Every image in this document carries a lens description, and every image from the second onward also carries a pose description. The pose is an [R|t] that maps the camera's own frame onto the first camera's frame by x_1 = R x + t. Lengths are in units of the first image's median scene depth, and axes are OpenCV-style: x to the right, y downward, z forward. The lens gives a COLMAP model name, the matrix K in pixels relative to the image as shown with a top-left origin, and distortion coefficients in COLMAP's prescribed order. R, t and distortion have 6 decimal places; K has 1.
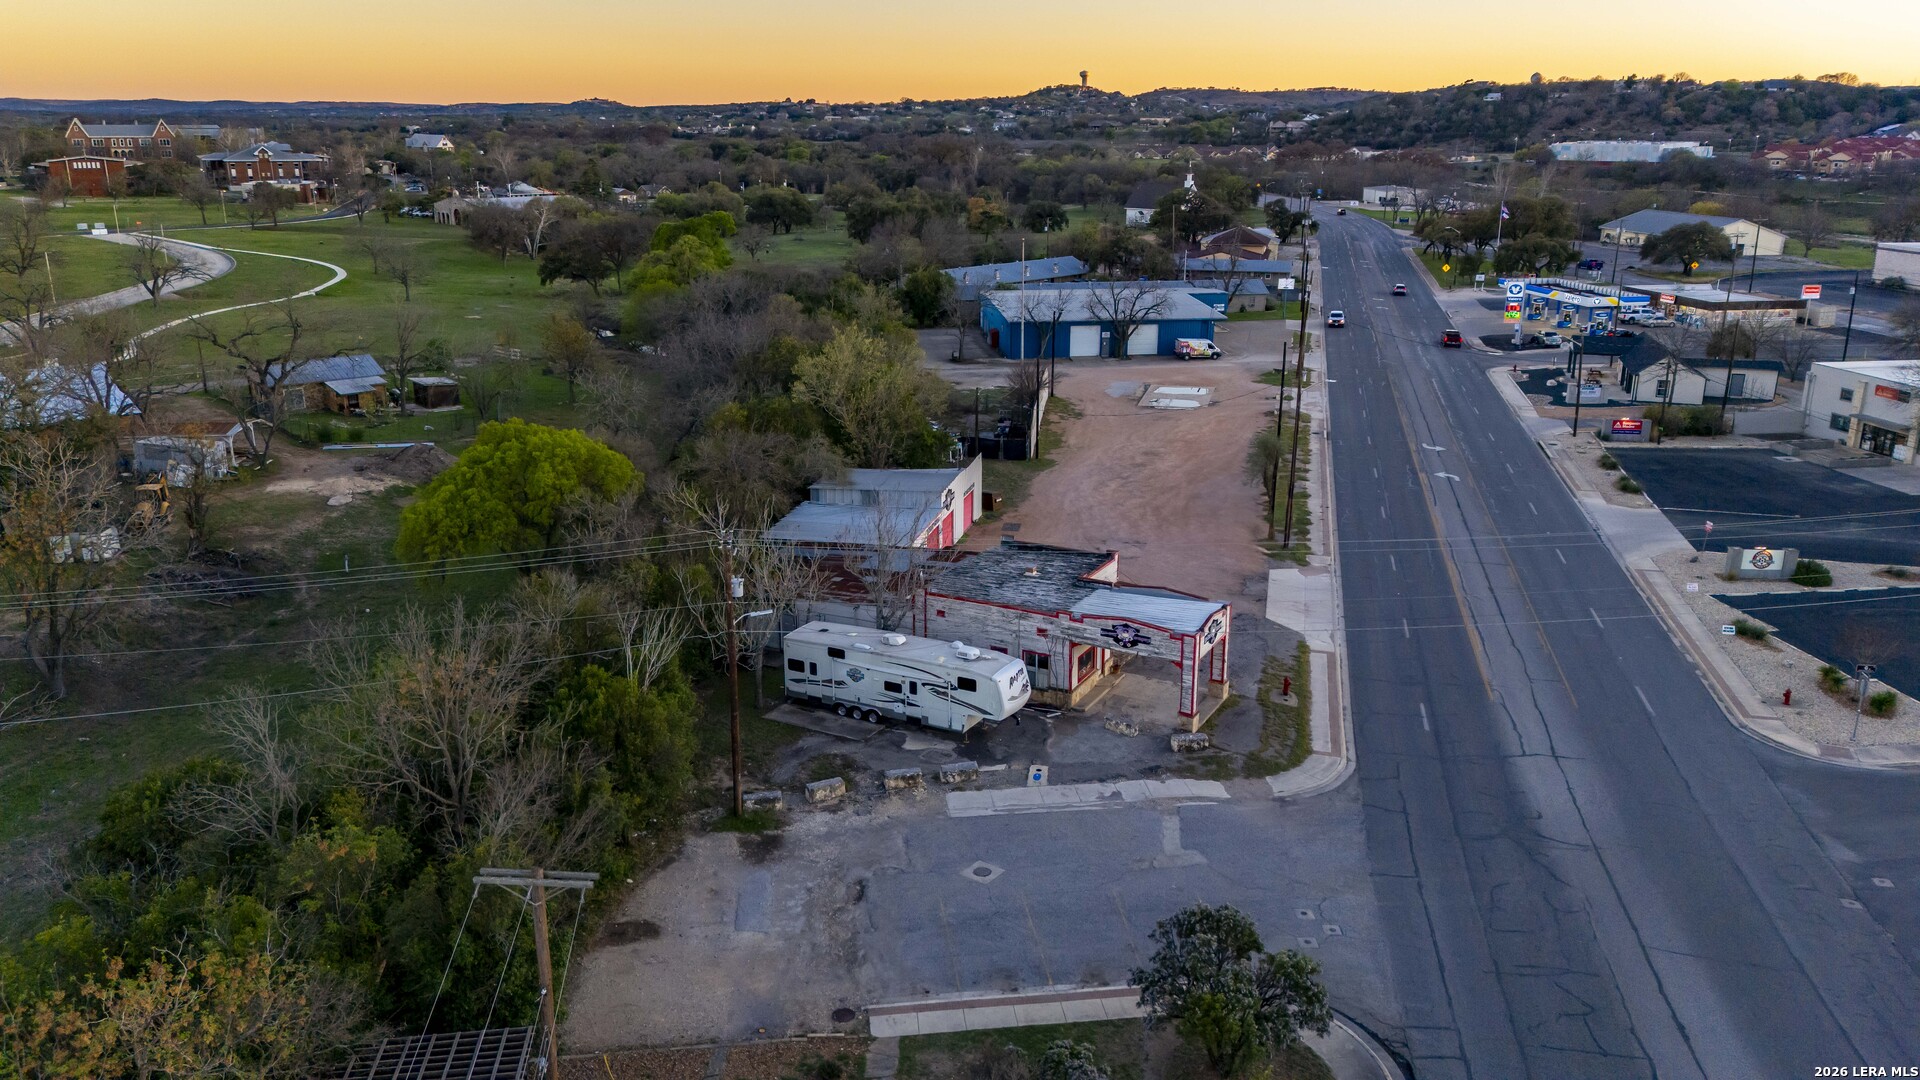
lens RADIAL K [[1403.8, 0, 961.5], [0, 1403.8, 531.7], [0, 0, 1]] dist [0.065842, -0.062174]
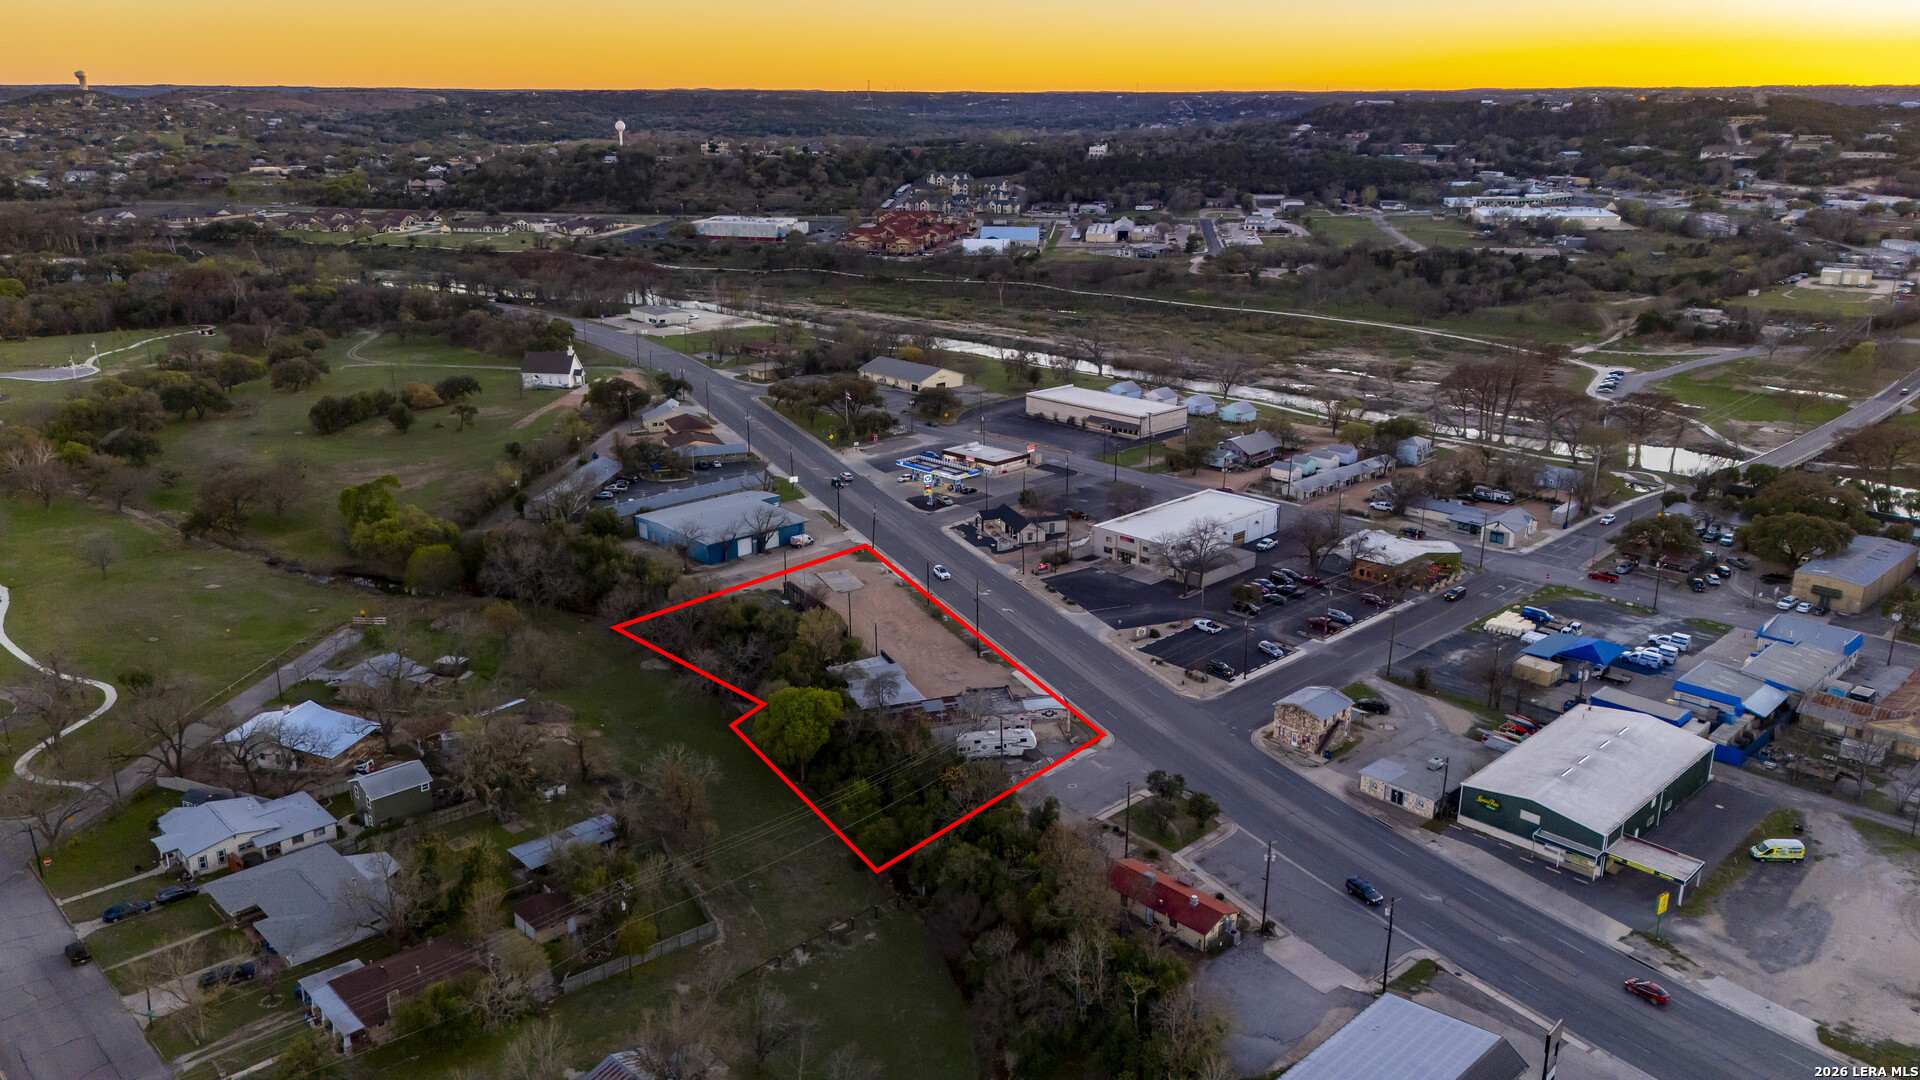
lens RADIAL K [[1403.8, 0, 963.8], [0, 1403.8, 543.9], [0, 0, 1]] dist [0.065842, -0.062174]
pose [[0.797949, -0.180634, 0.575021, -1.380464], [0.166875, 0.982950, 0.077209, -0.448406], [-0.579164, 0.034348, 0.814487, -1.173137]]
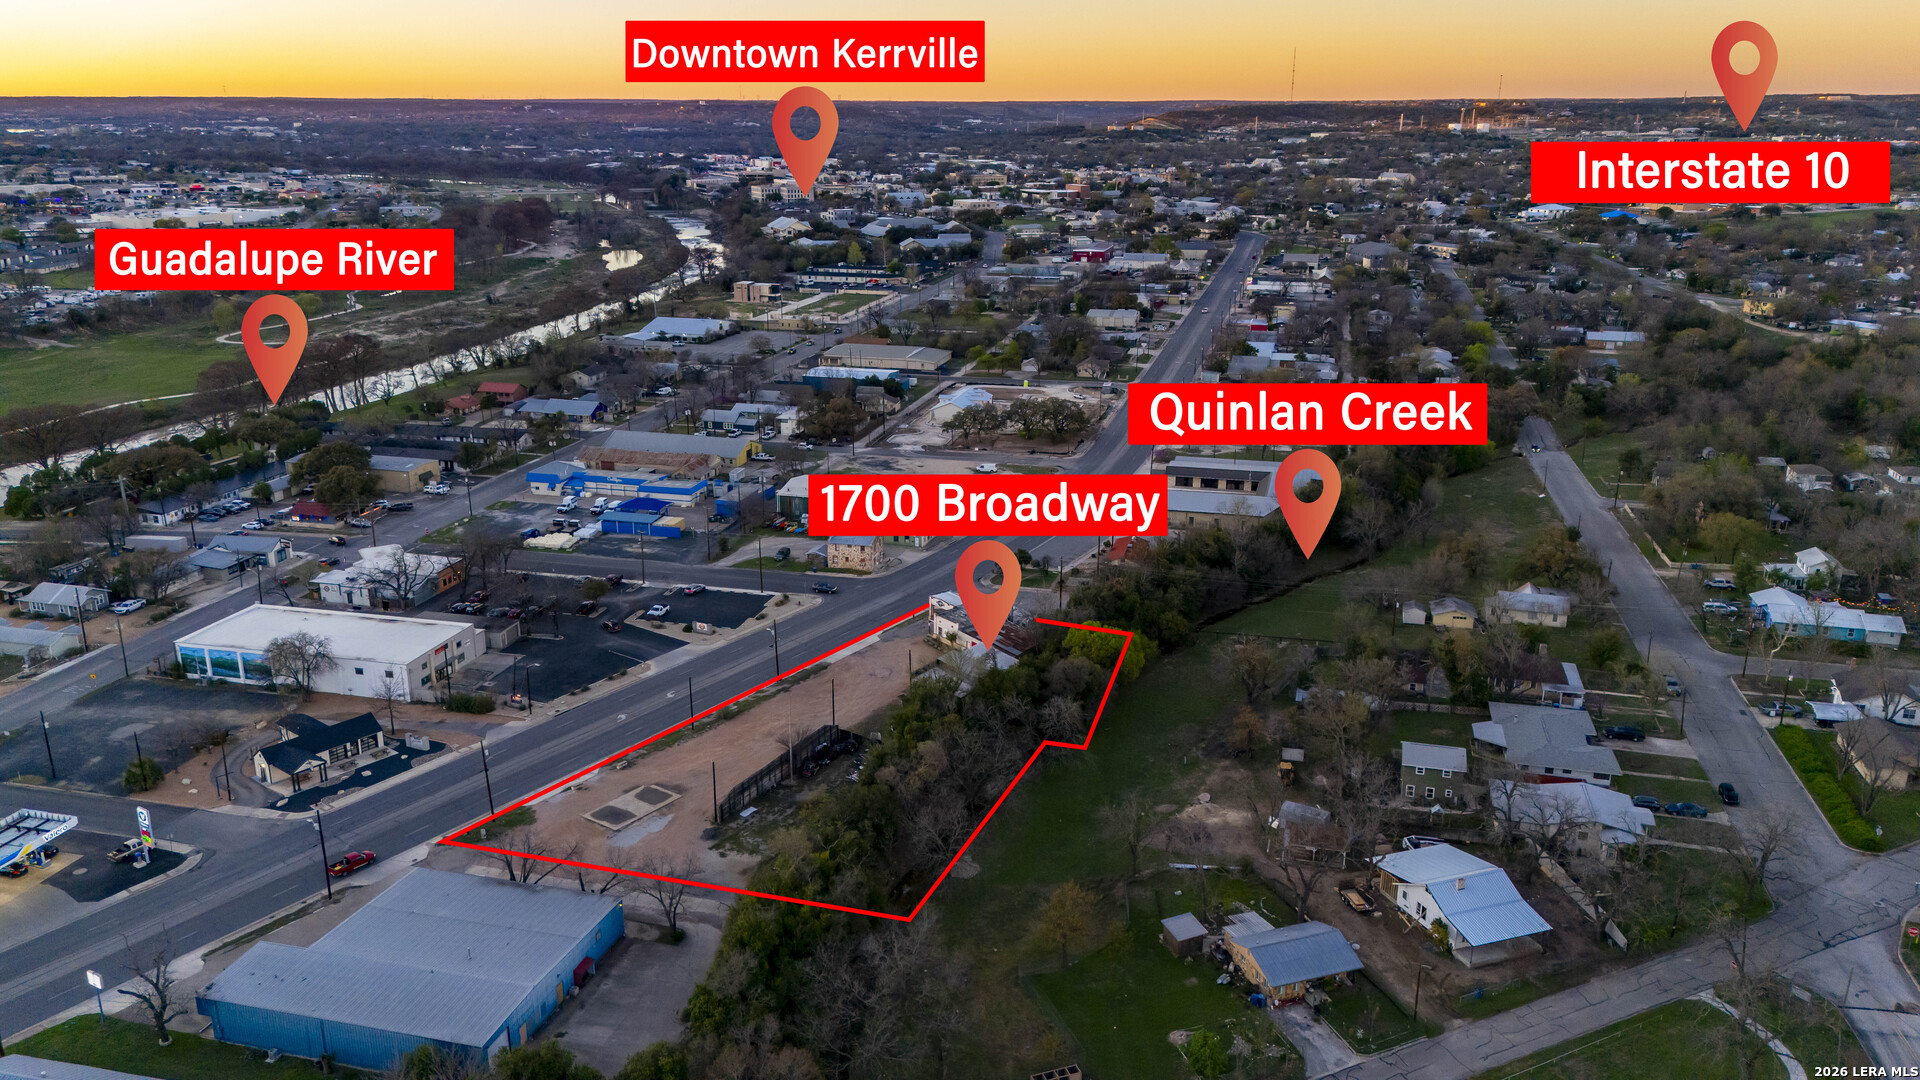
lens RADIAL K [[1403.8, 0, 965.9], [0, 1403.8, 543.5], [0, 0, 1]] dist [0.065842, -0.062174]
pose [[-0.927521, -0.111368, 0.356794, -0.971952], [0.105485, 0.837781, 0.535720, -1.631026], [-0.358577, 0.534528, -0.765312, 2.941071]]
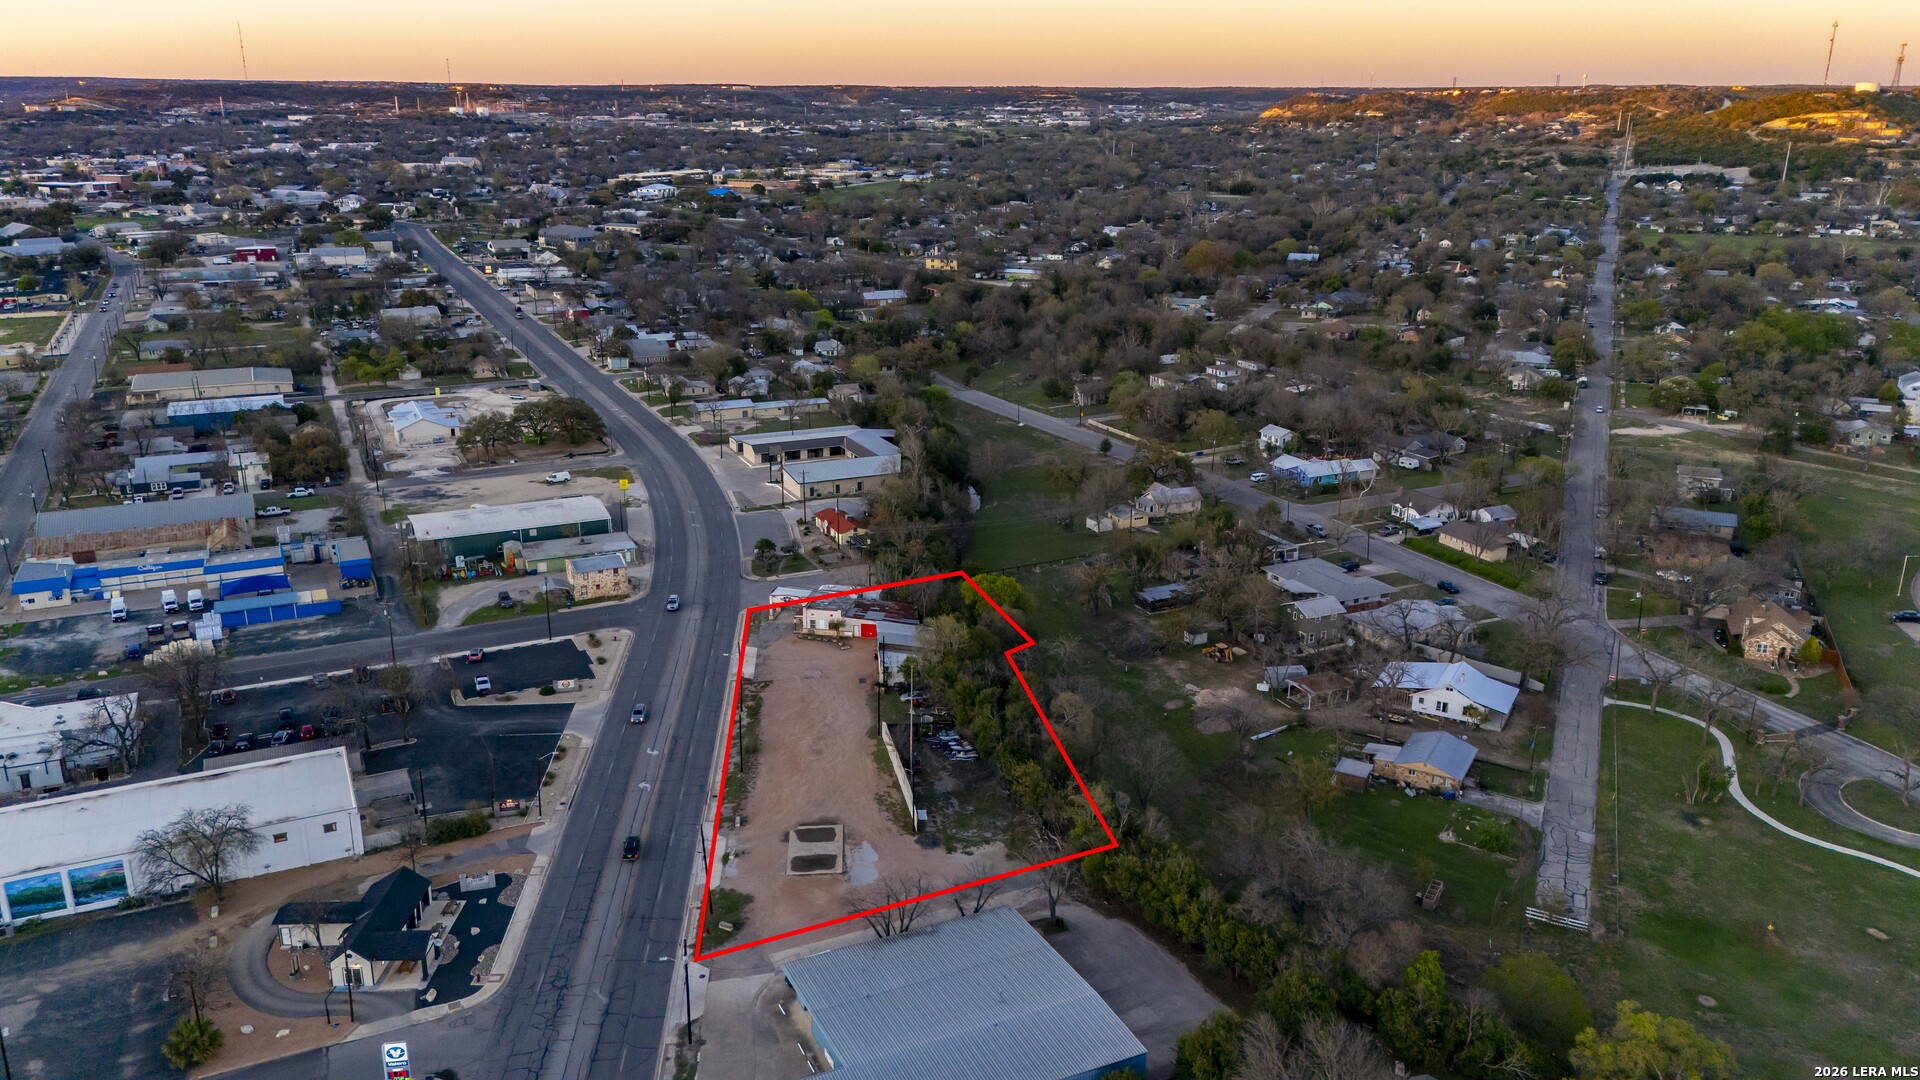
lens RADIAL K [[1403.8, 0, 967.6], [0, 1403.8, 543.3], [0, 0, 1]] dist [0.065842, -0.062174]
pose [[-0.948702, 0.090135, -0.303052, 0.621294], [-0.095936, 0.831248, 0.547561, -1.655548], [0.301266, 0.548546, -0.779959, 3.062039]]
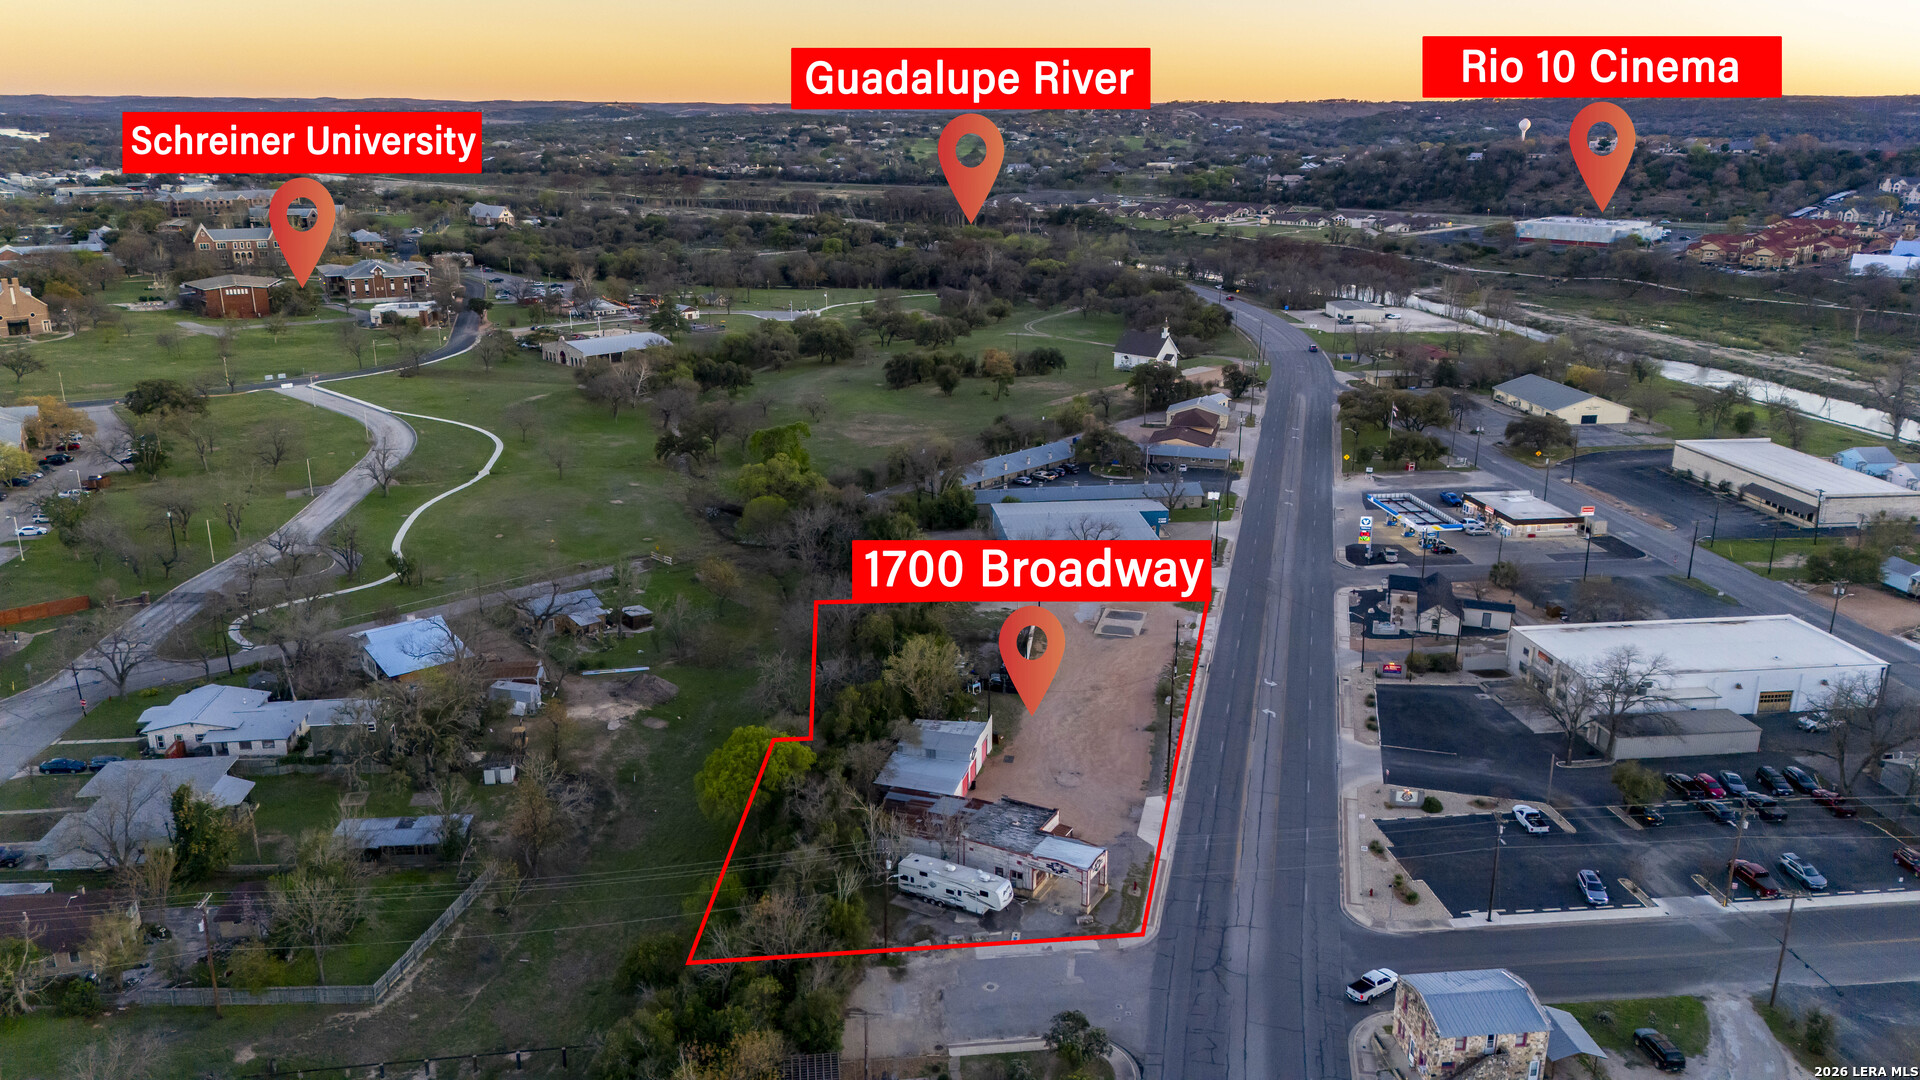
lens RADIAL K [[1403.8, 0, 962.3], [0, 1403.8, 537.5], [0, 0, 1]] dist [0.065842, -0.062174]
pose [[0.999950, 0.003875, -0.009212, -0.008600], [-0.003783, 0.999943, 0.010014, -0.337856], [0.009251, -0.009979, 0.999907, -0.866368]]
